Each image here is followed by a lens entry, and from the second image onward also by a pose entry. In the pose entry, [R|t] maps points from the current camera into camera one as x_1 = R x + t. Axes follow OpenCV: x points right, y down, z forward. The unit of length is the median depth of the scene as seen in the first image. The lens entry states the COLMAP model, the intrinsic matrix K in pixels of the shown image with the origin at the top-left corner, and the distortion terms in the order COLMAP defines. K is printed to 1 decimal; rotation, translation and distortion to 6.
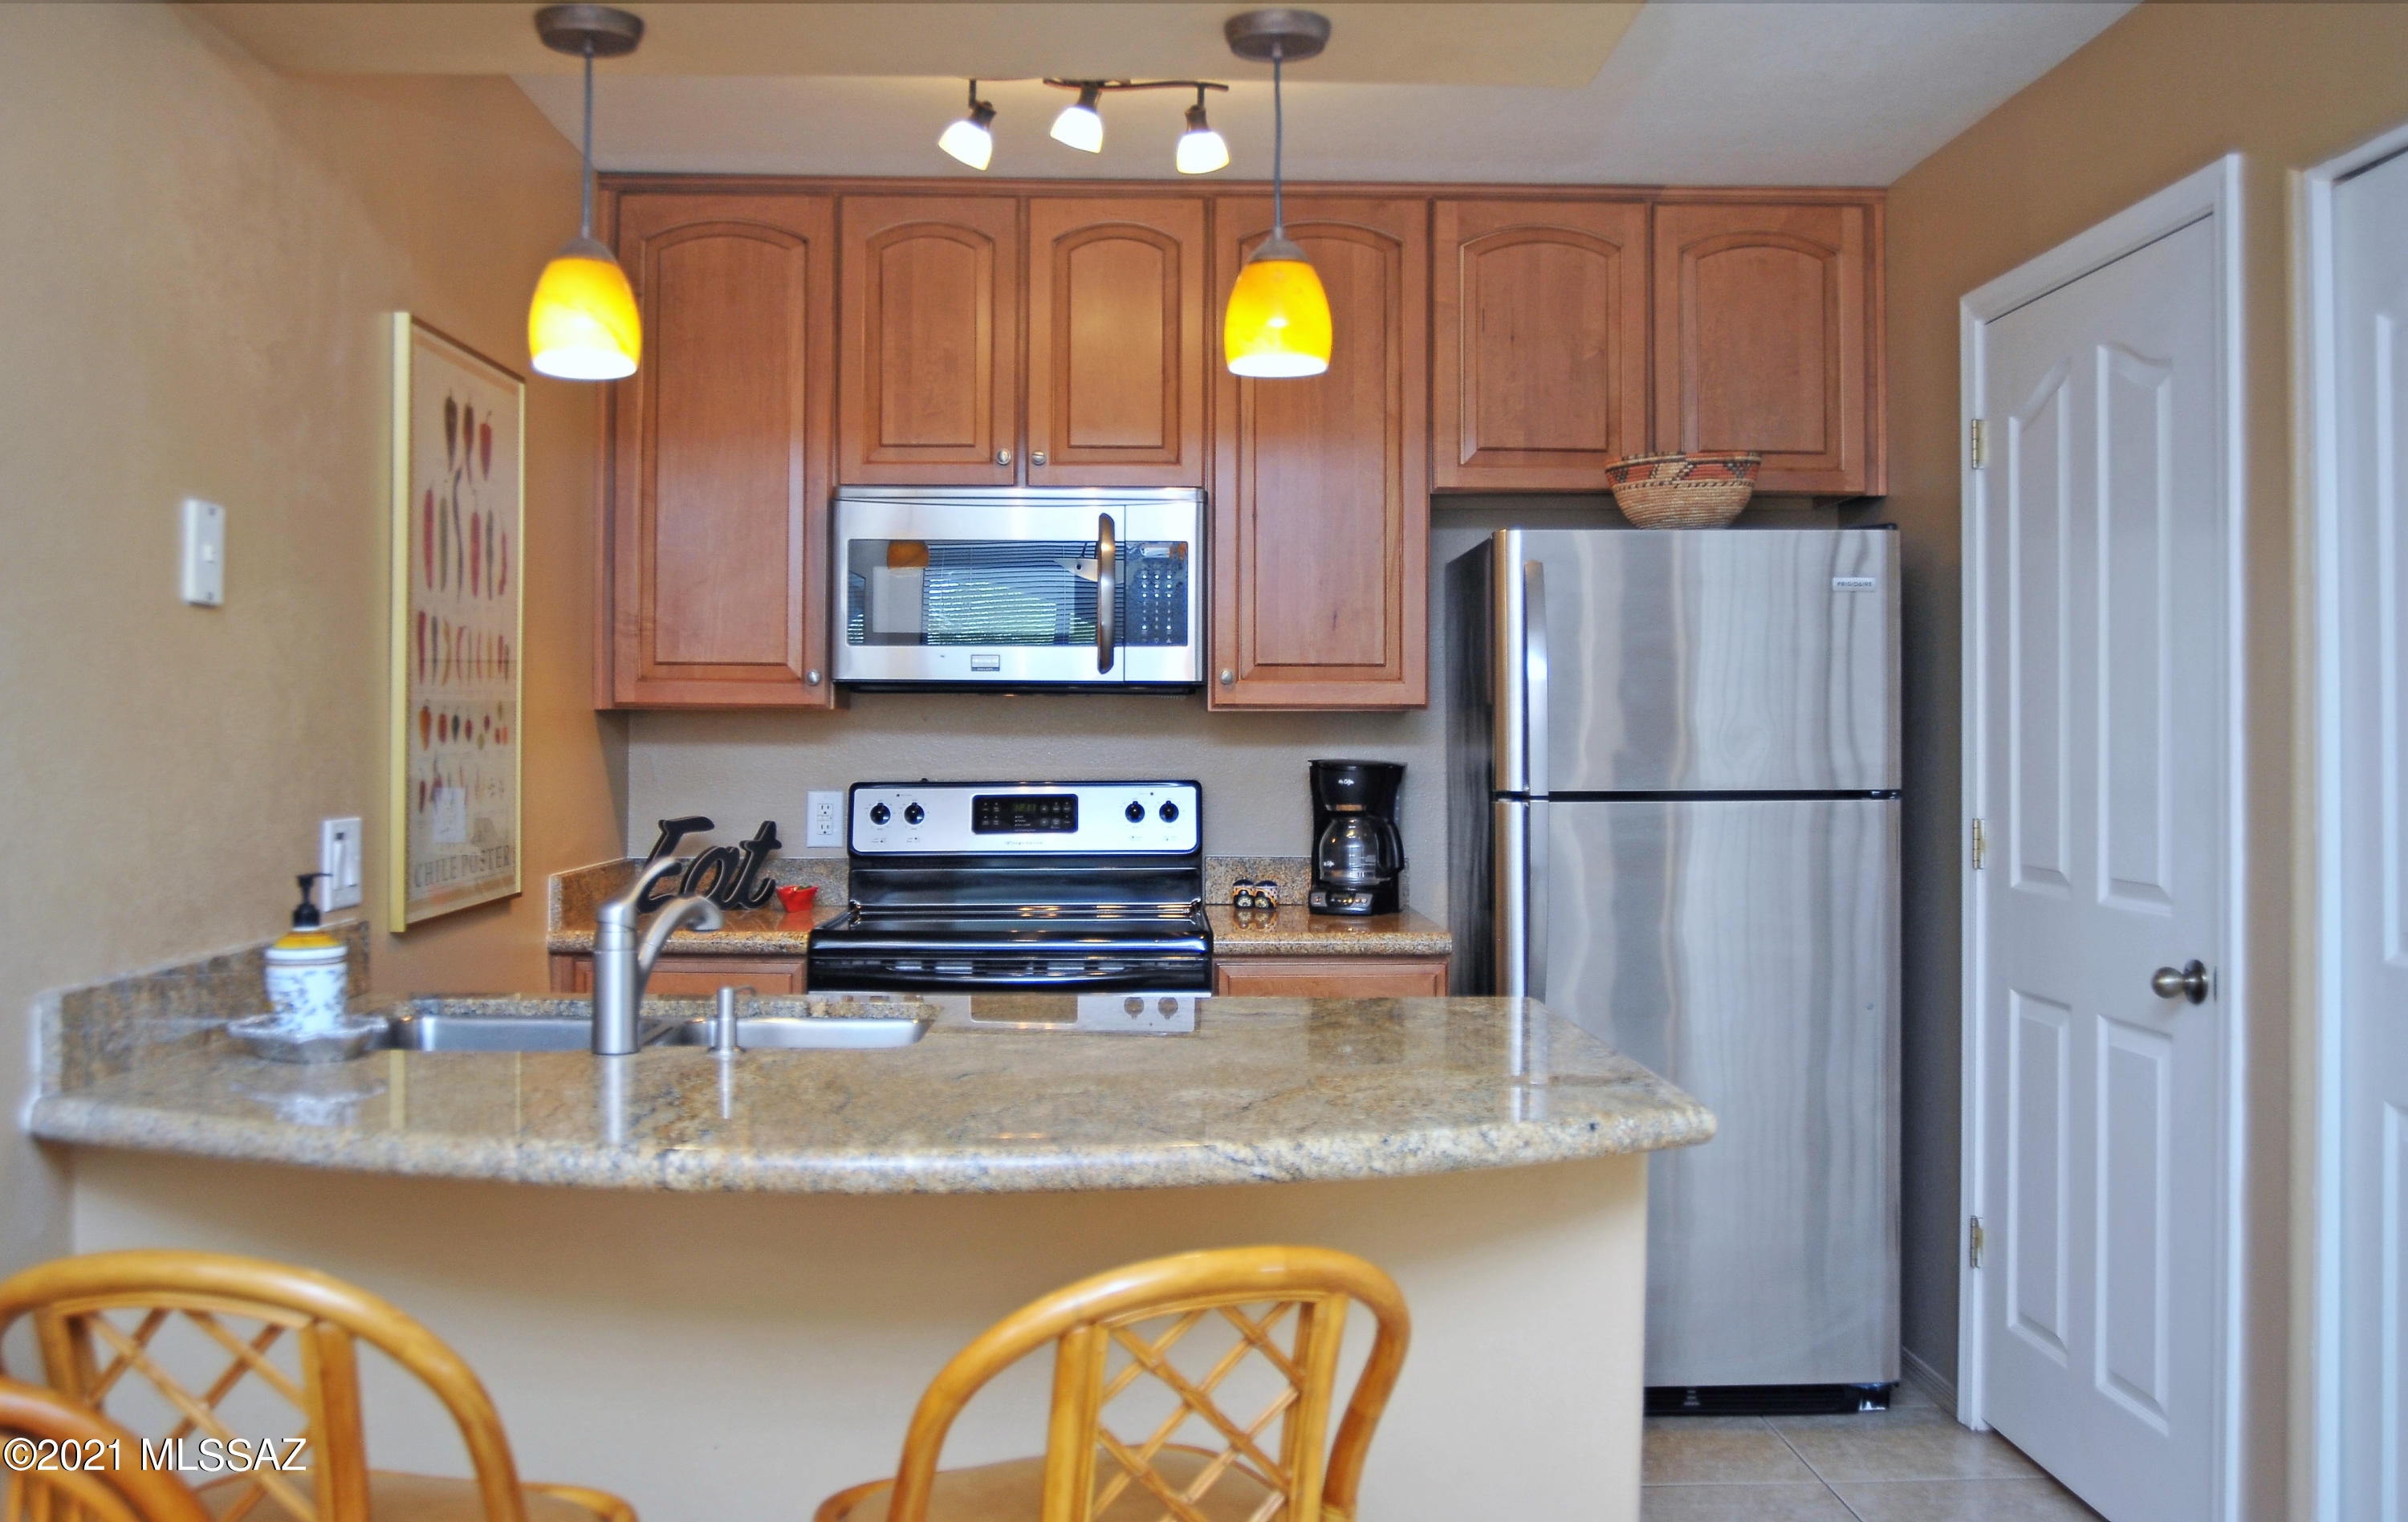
lens RADIAL K [[2108.7, 0, 1169.2], [0, 2108.7, 731.5], [0, 0, 1]] dist [-0.063021, 0.011205]
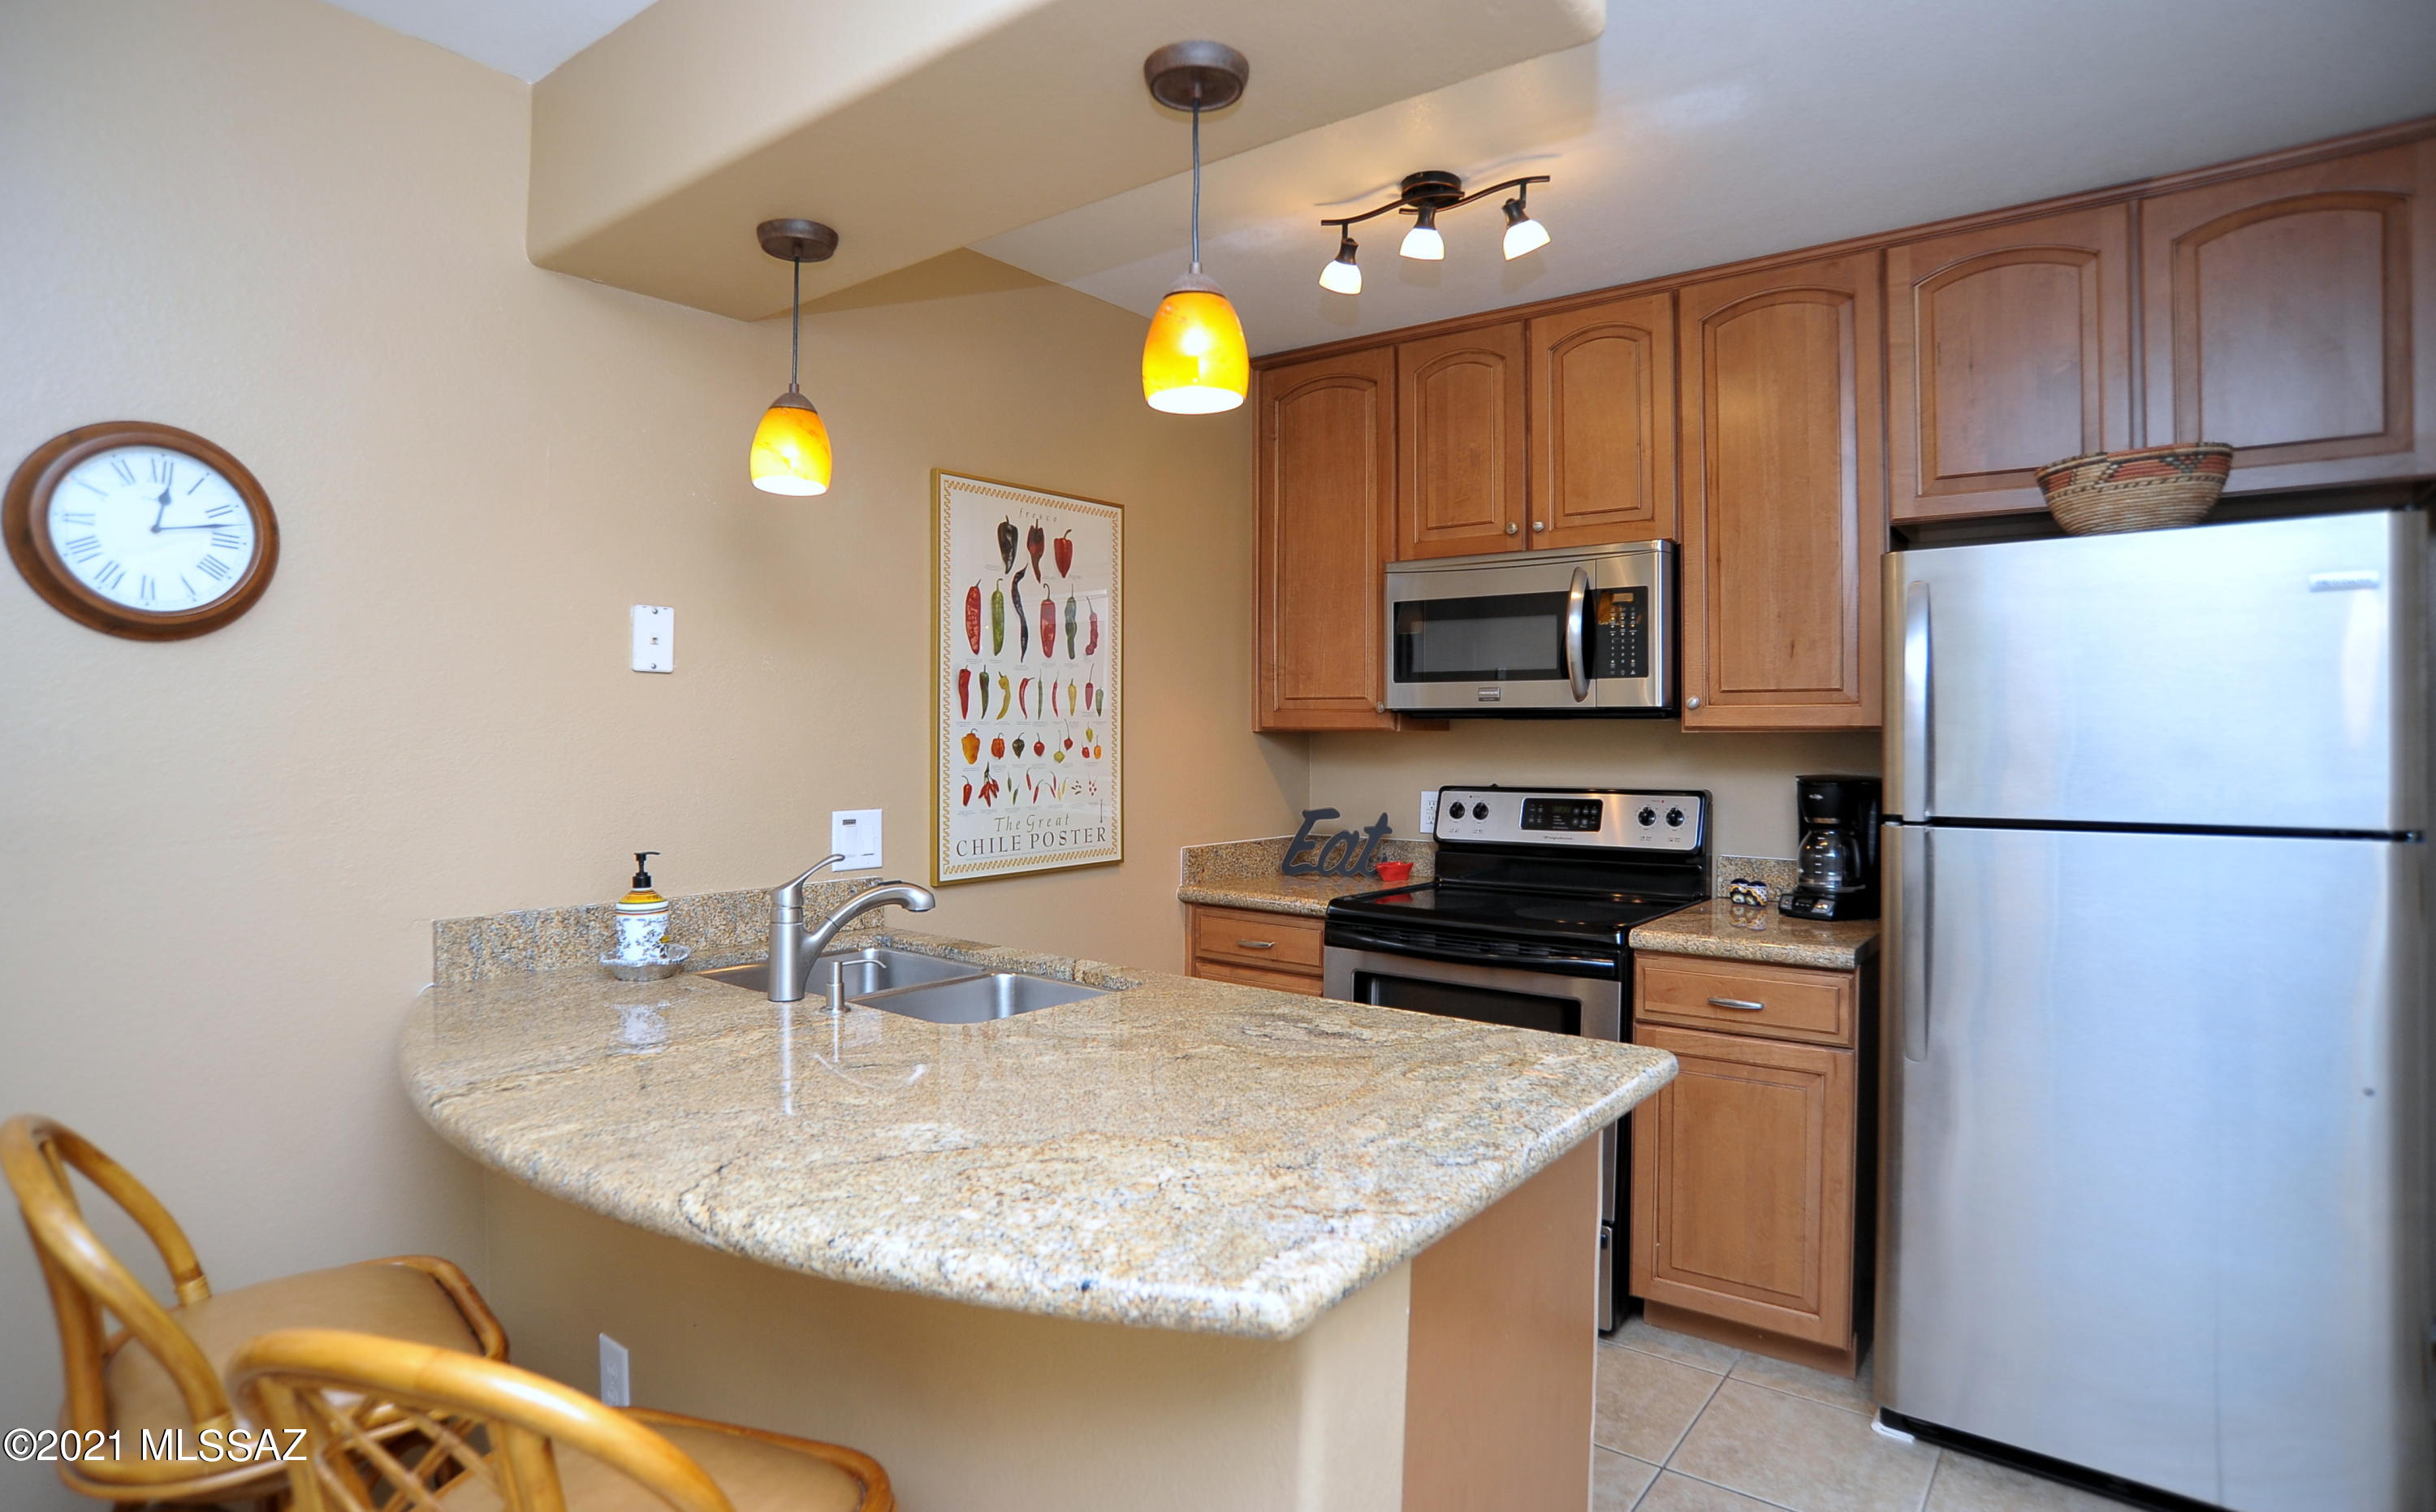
lens RADIAL K [[1262.9, 0, 1209.8], [0, 1262.9, 731.3], [0, 0, 1]] dist [-0.104933, 0.052056]
pose [[0.775546, -0.001336, -0.631289, 0.248739], [0.000001, 0.999998, -0.002115, -0.008943], [0.631291, 0.001640, 0.775544, 0.311001]]
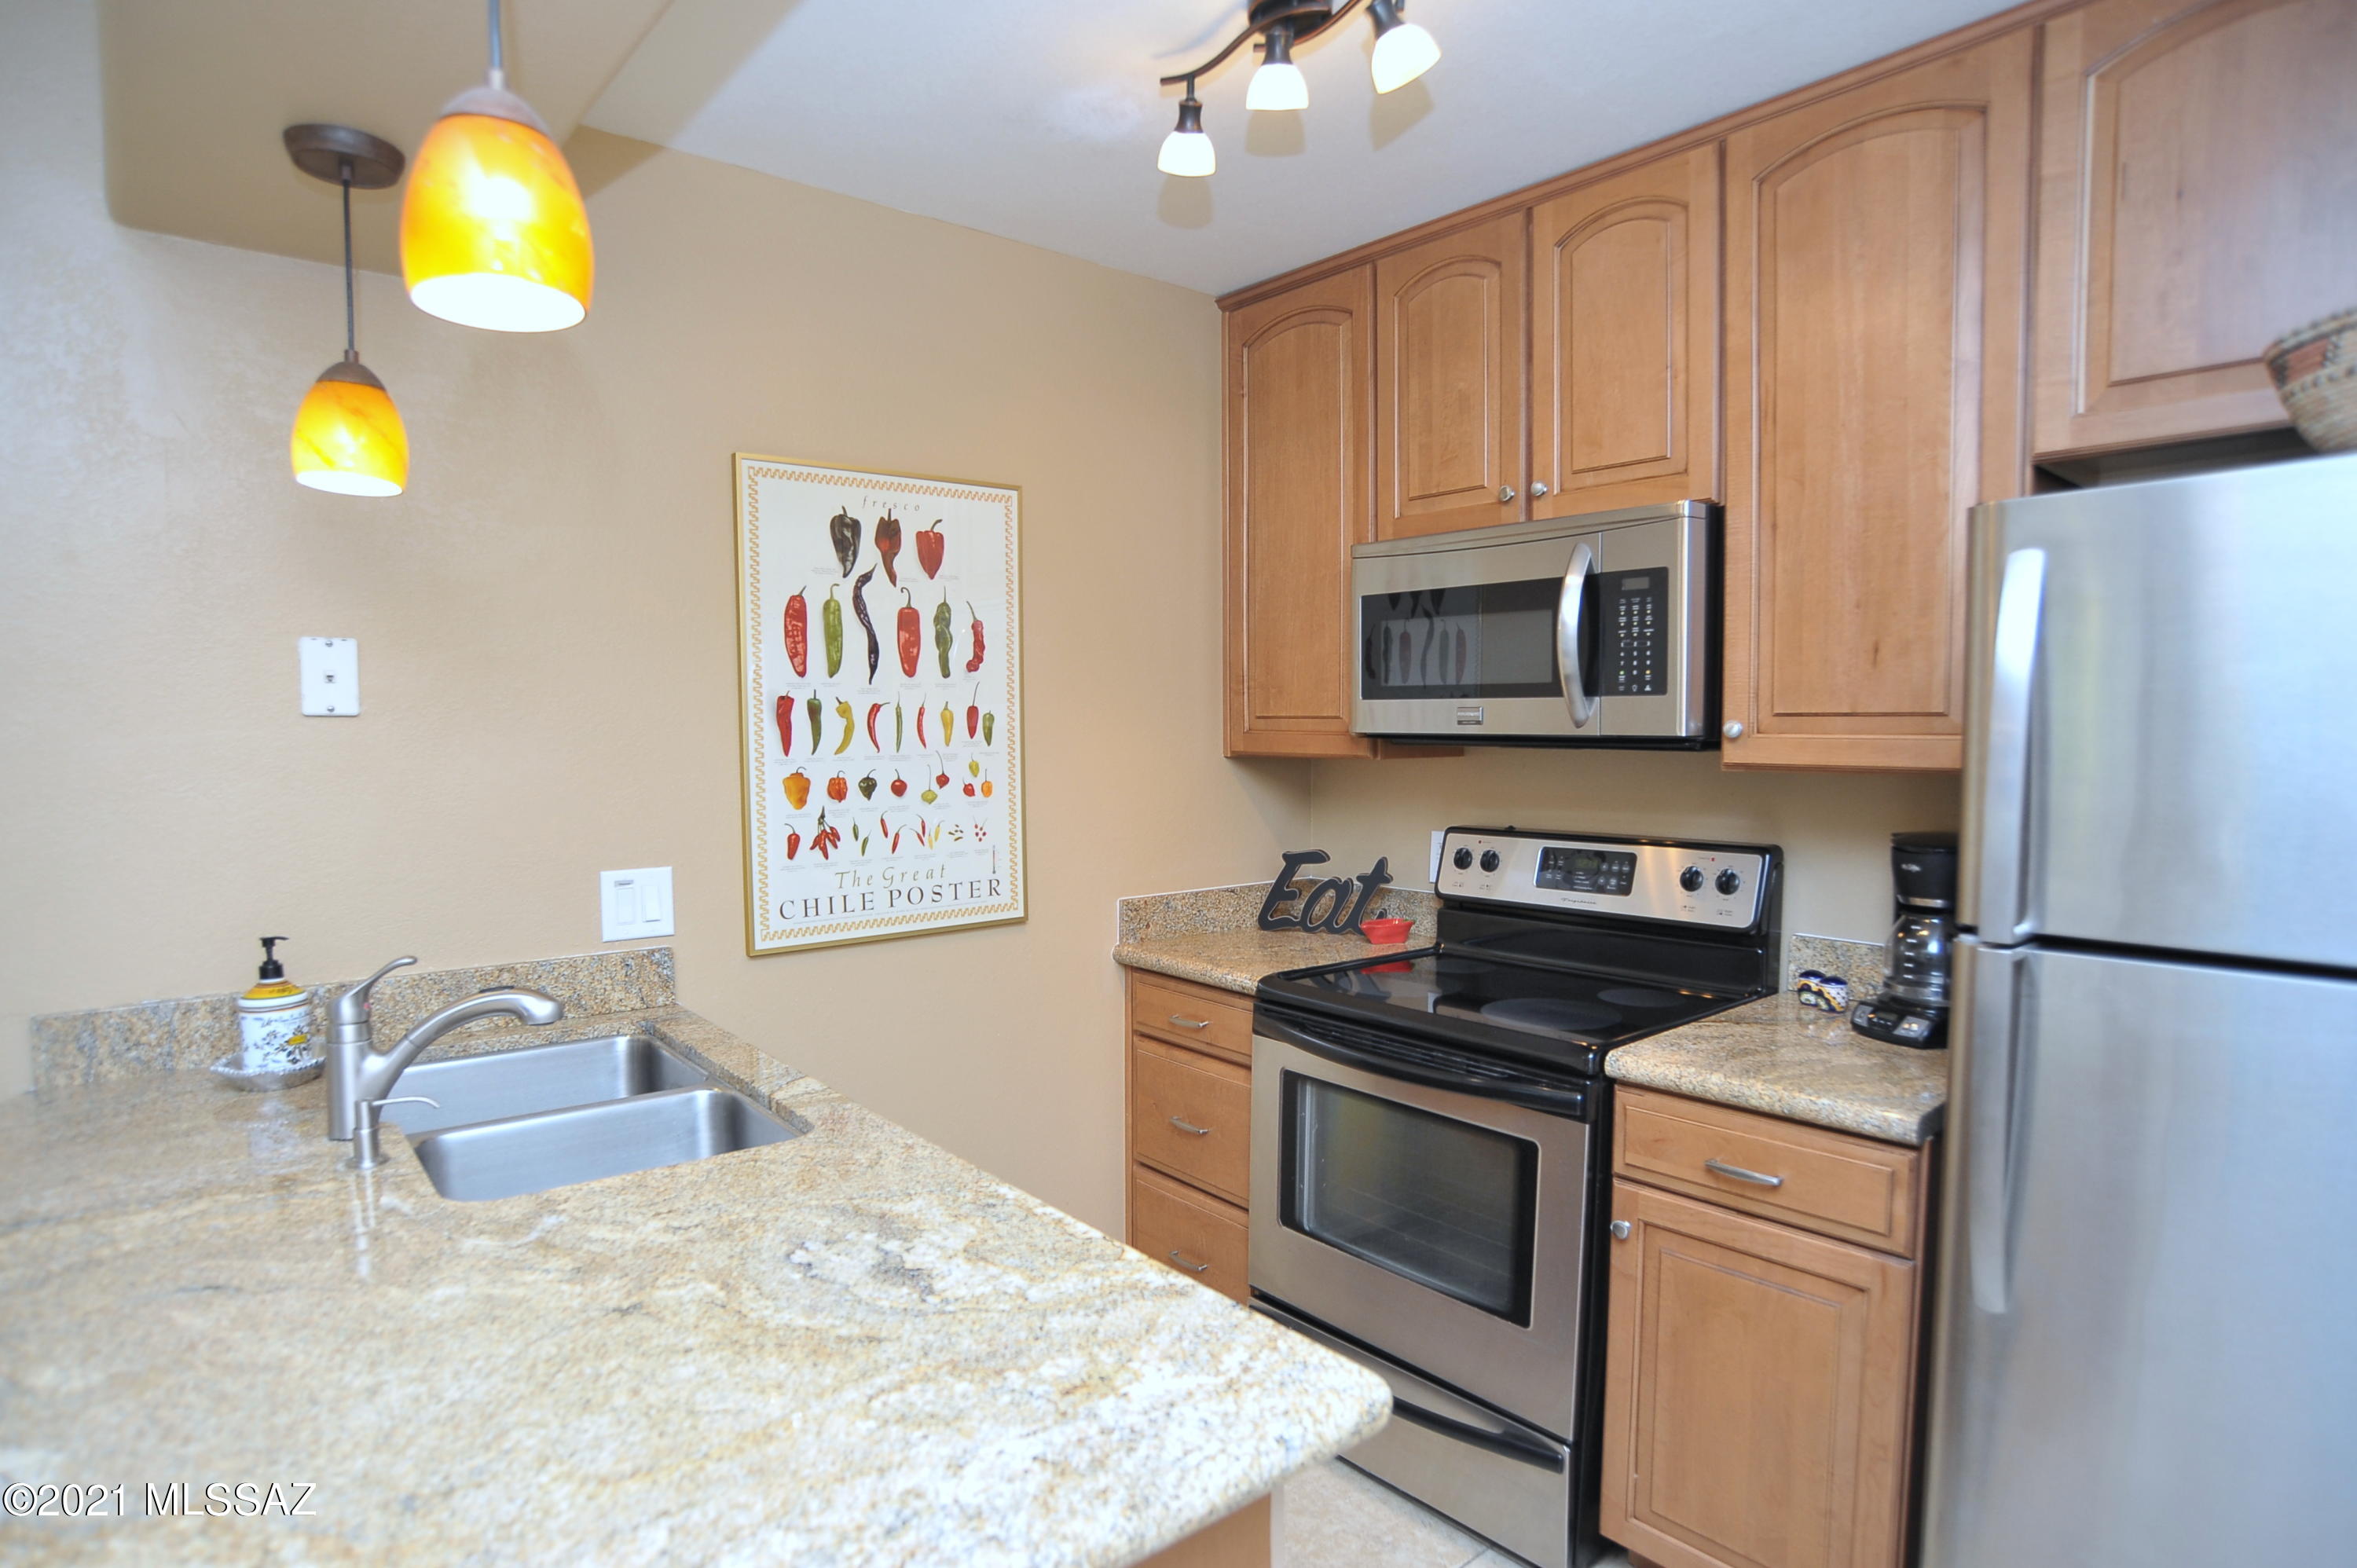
lens RADIAL K [[1253.5, 0, 1171.2], [0, 1253.5, 813.4], [0, 0, 1]] dist [-0.096893, 0.043889]
pose [[0.625913, 0.050807, -0.778236, 0.261059], [0.006832, 0.997480, 0.070615, -0.028724], [0.779863, -0.049516, 0.623989, 0.531381]]
